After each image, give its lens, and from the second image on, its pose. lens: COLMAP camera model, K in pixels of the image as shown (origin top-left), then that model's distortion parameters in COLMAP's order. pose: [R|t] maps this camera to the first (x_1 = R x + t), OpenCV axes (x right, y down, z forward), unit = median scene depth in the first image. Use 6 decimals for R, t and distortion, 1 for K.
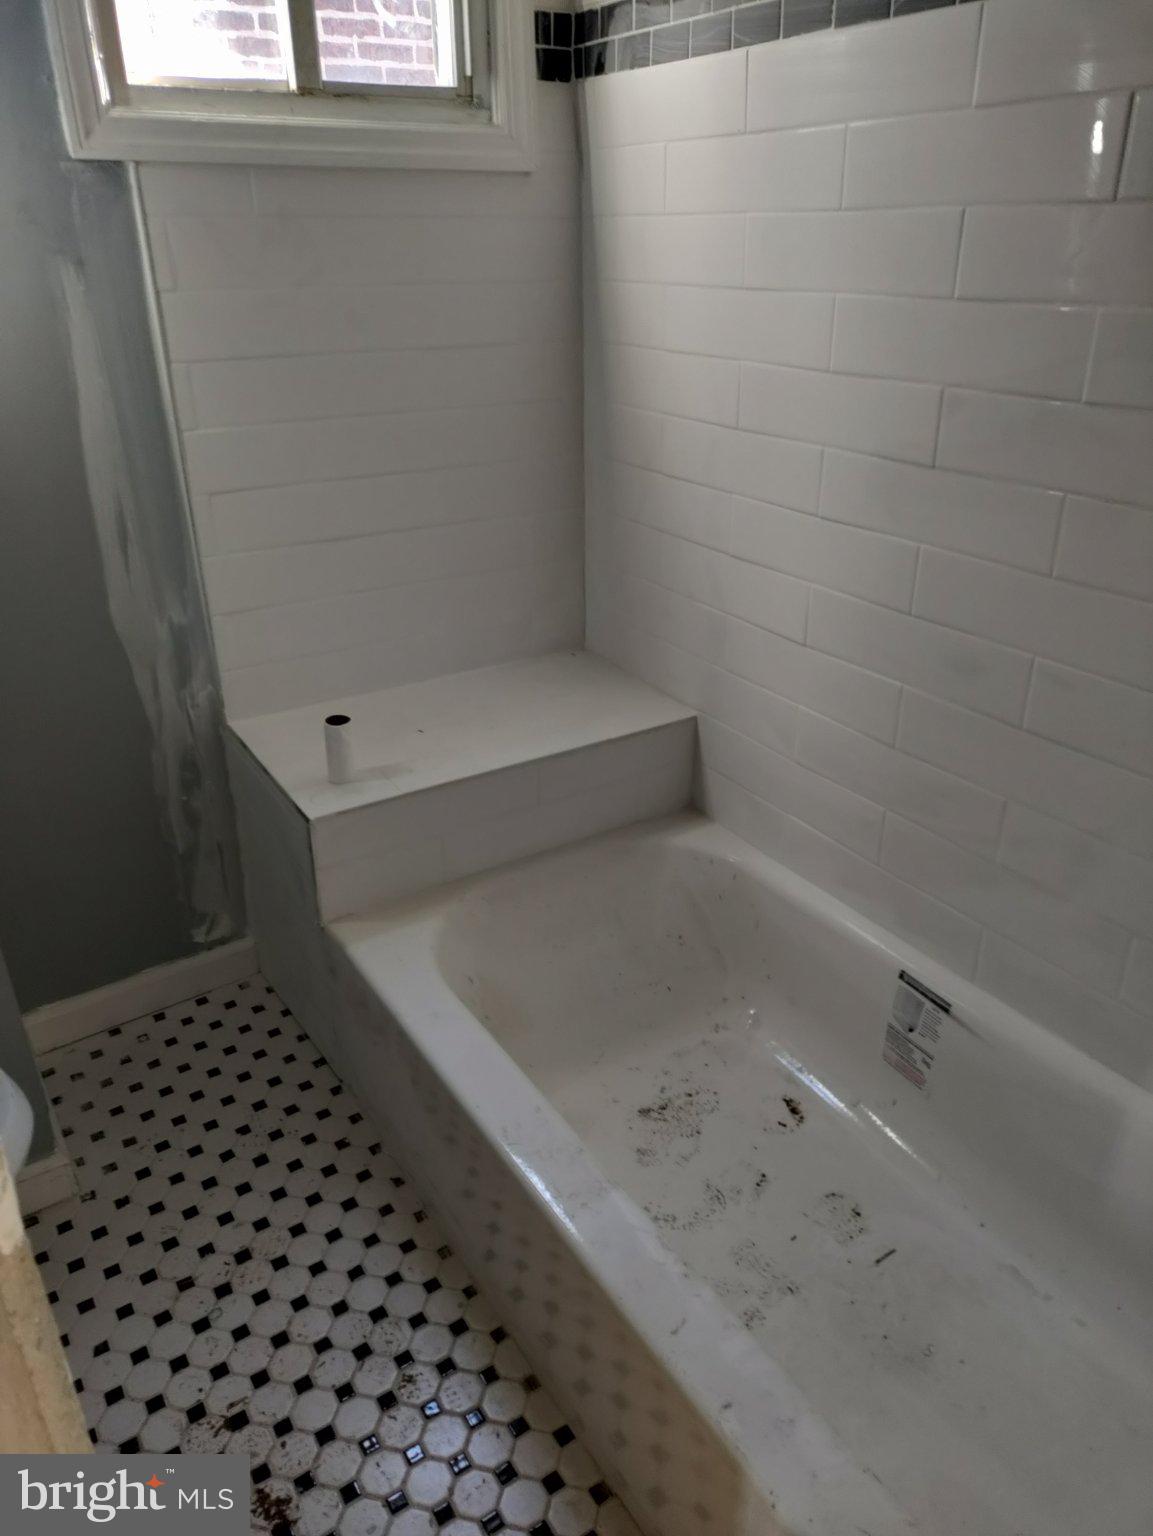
lens RADIAL K [[1113.8, 0, 580.5], [0, 1113.8, 769.6], [0, 0, 1]] dist [0.025218, -0.032705]
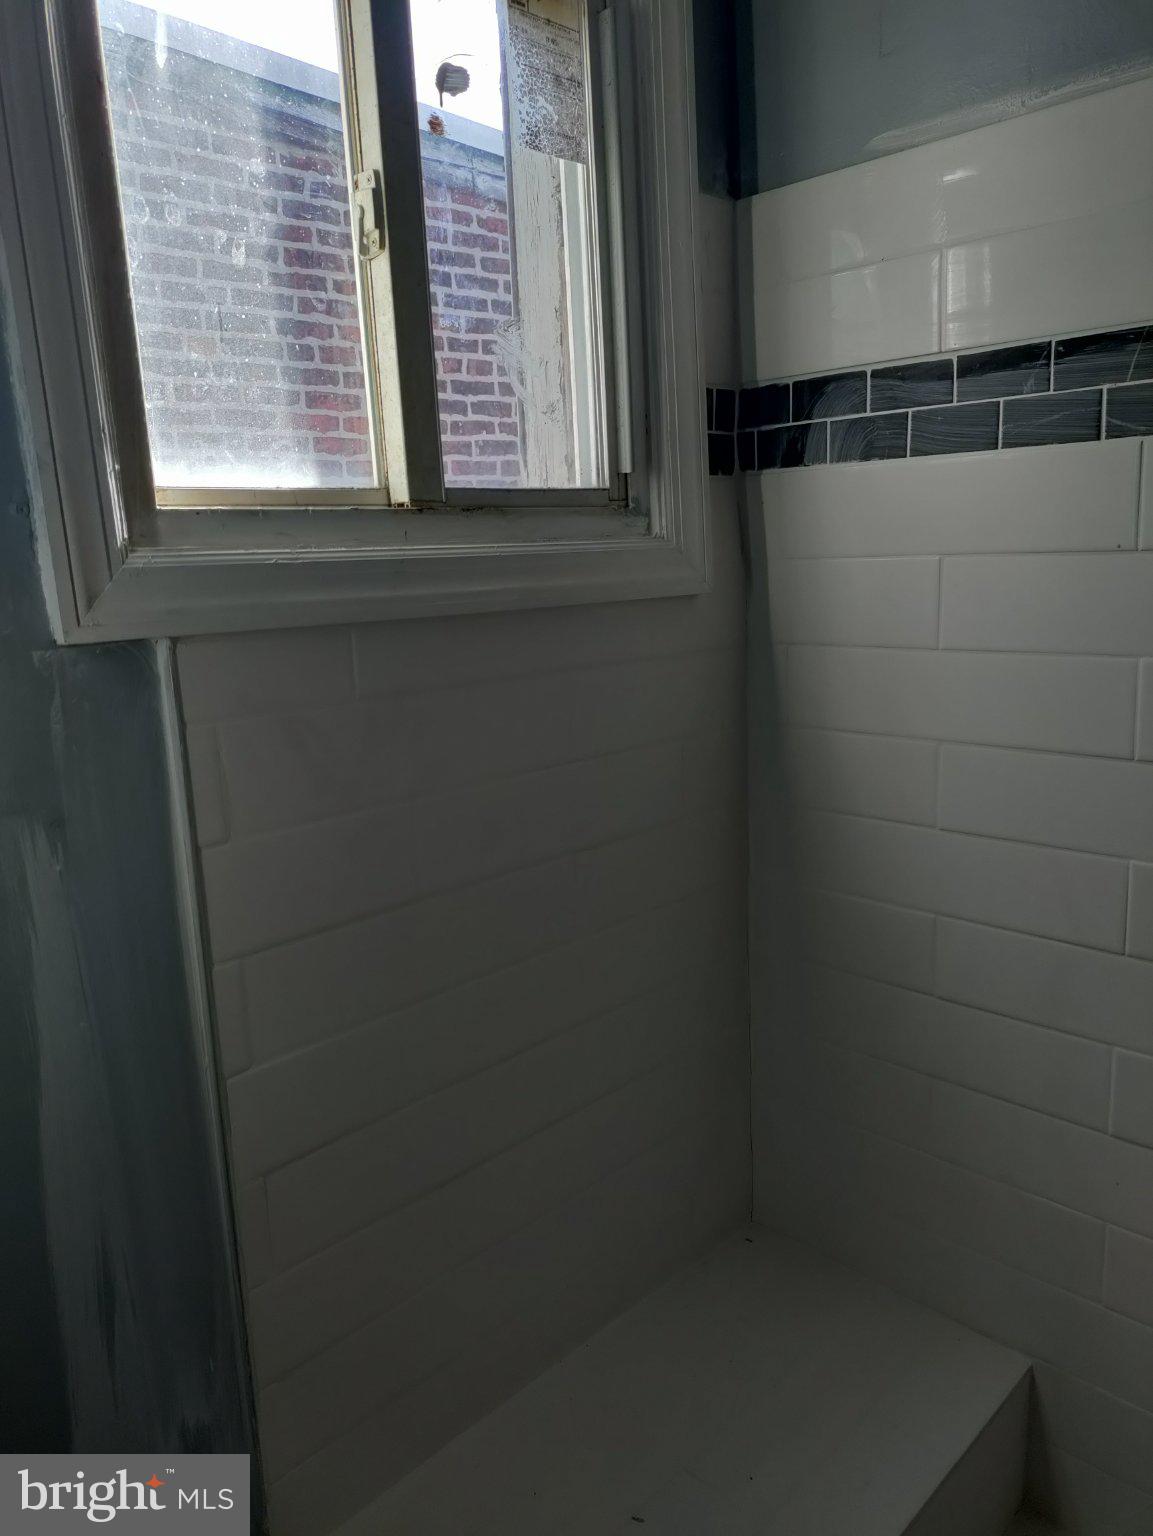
lens RADIAL K [[1113.8, 0, 571.9], [0, 1113.8, 769.1], [0, 0, 1]] dist [0.025218, -0.032705]
pose [[0.975182, -0.075588, 0.208100, -0.301195], [0.125925, 0.962444, -0.240508, -0.302392], [-0.182105, 0.260745, 0.948077, 0.431031]]
